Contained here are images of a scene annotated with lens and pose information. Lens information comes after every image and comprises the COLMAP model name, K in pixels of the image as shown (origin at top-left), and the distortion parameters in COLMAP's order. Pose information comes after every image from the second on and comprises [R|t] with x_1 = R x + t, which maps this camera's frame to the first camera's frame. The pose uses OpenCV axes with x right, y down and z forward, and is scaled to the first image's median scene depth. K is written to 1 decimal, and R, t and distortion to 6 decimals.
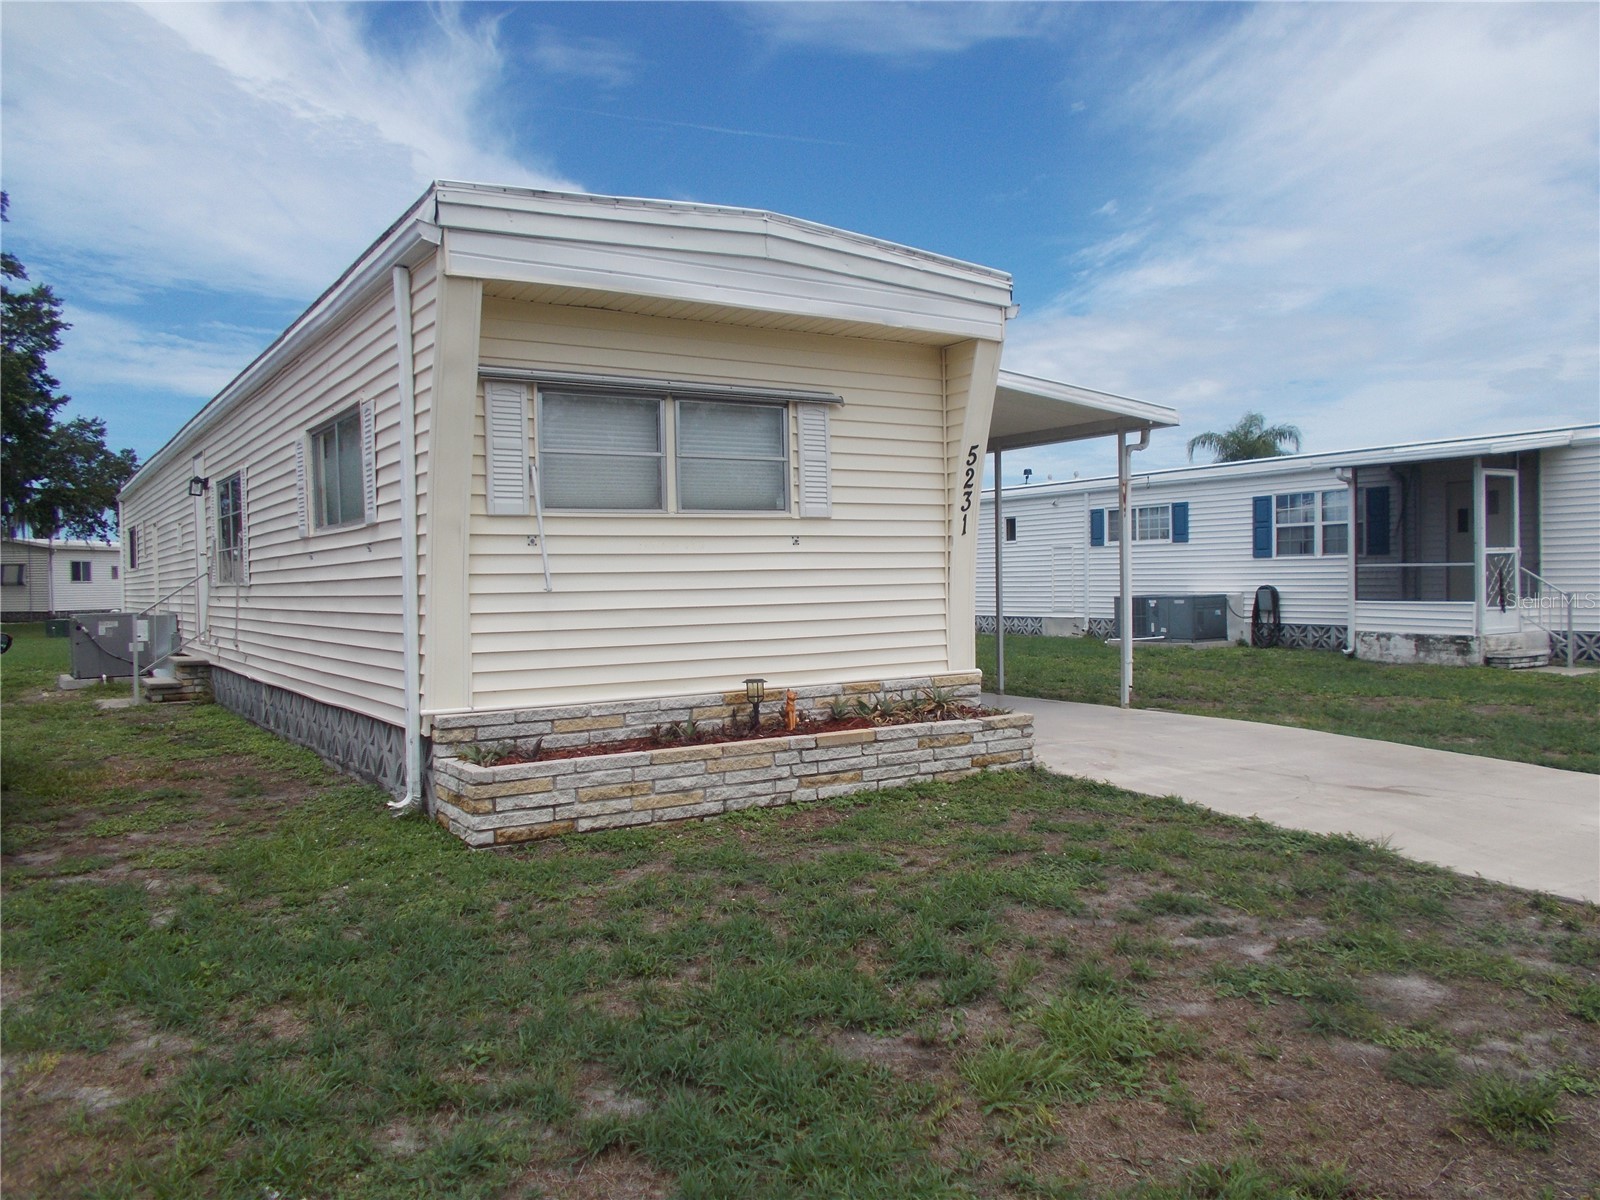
lens RADIAL K [[1205.4, 0, 800.4], [0, 1205.4, 602.4], [0, 0, 1]] dist [0.003276, -0.014467]
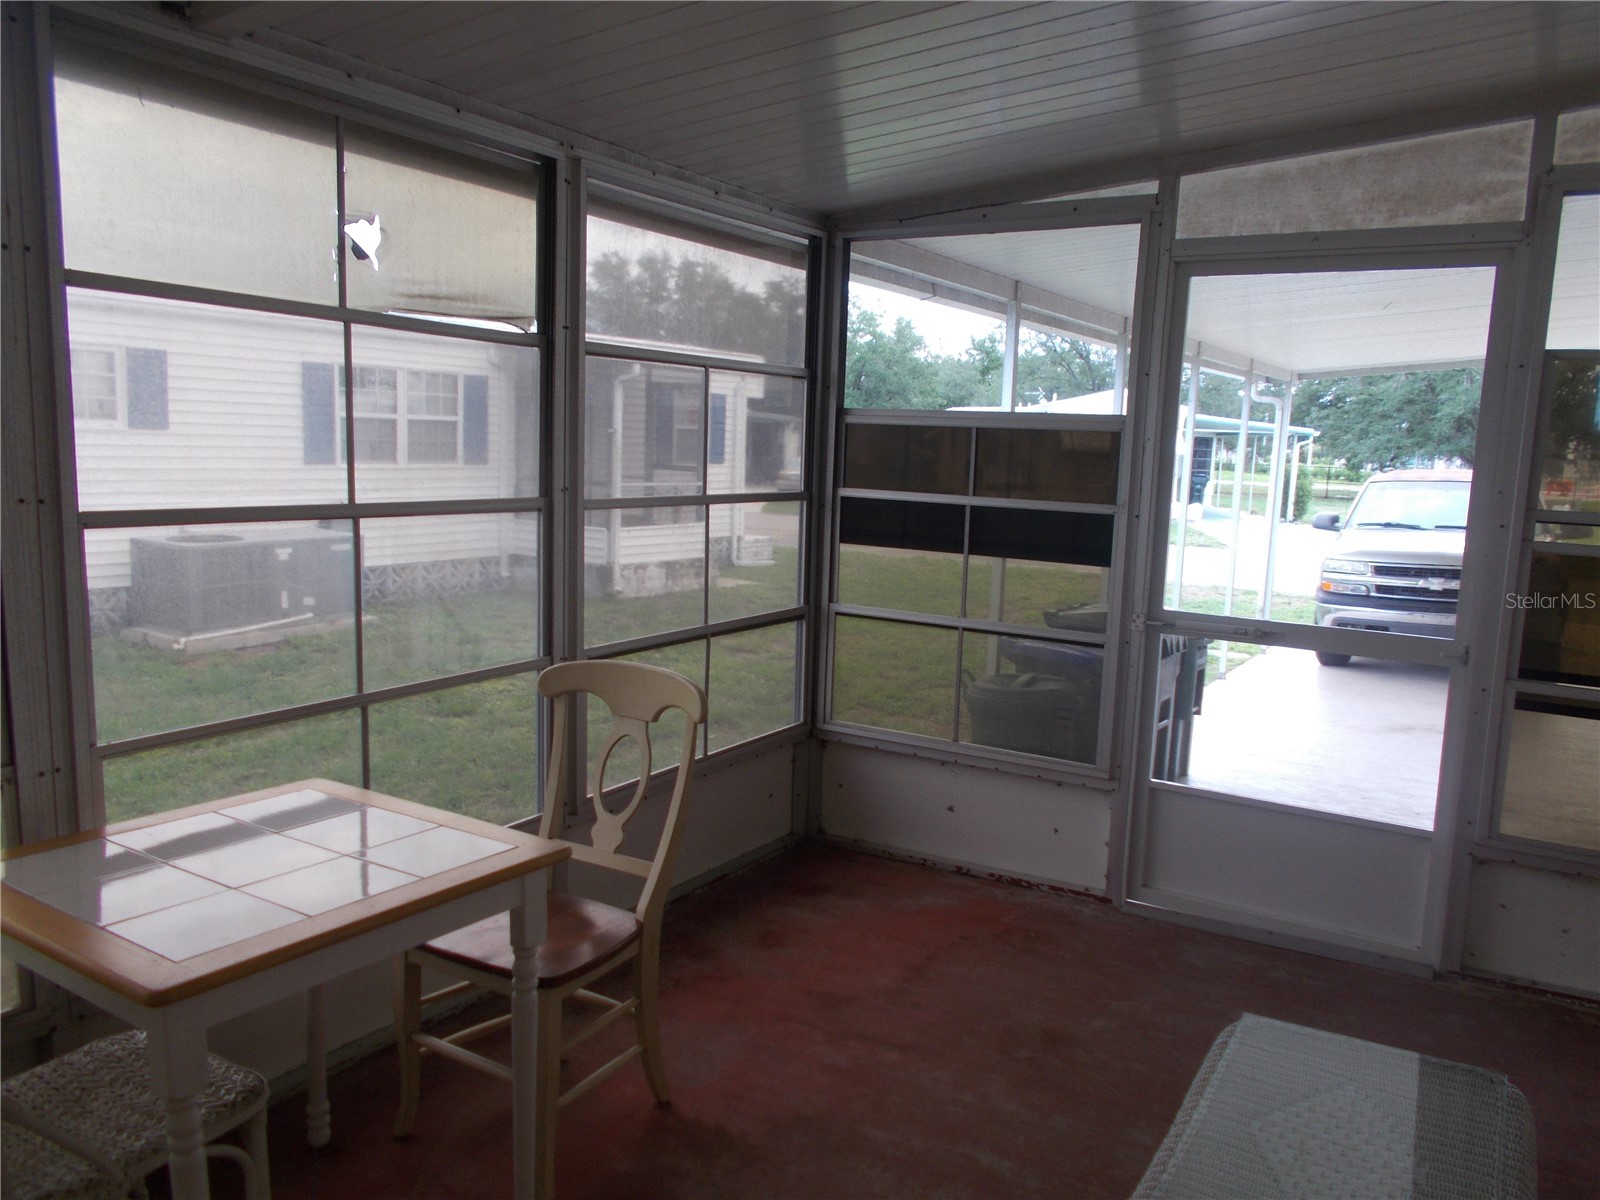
lens RADIAL K [[1205.4, 0, 800.4], [0, 1205.4, 603.1], [0, 0, 1]] dist [0.003276, -0.014467]
pose [[-0.421474, -0.120897, 0.898745, -0.309886], [-0.008779, 0.991571, 0.129267, -0.053708], [-0.906798, 0.046593, -0.418983, 1.151265]]
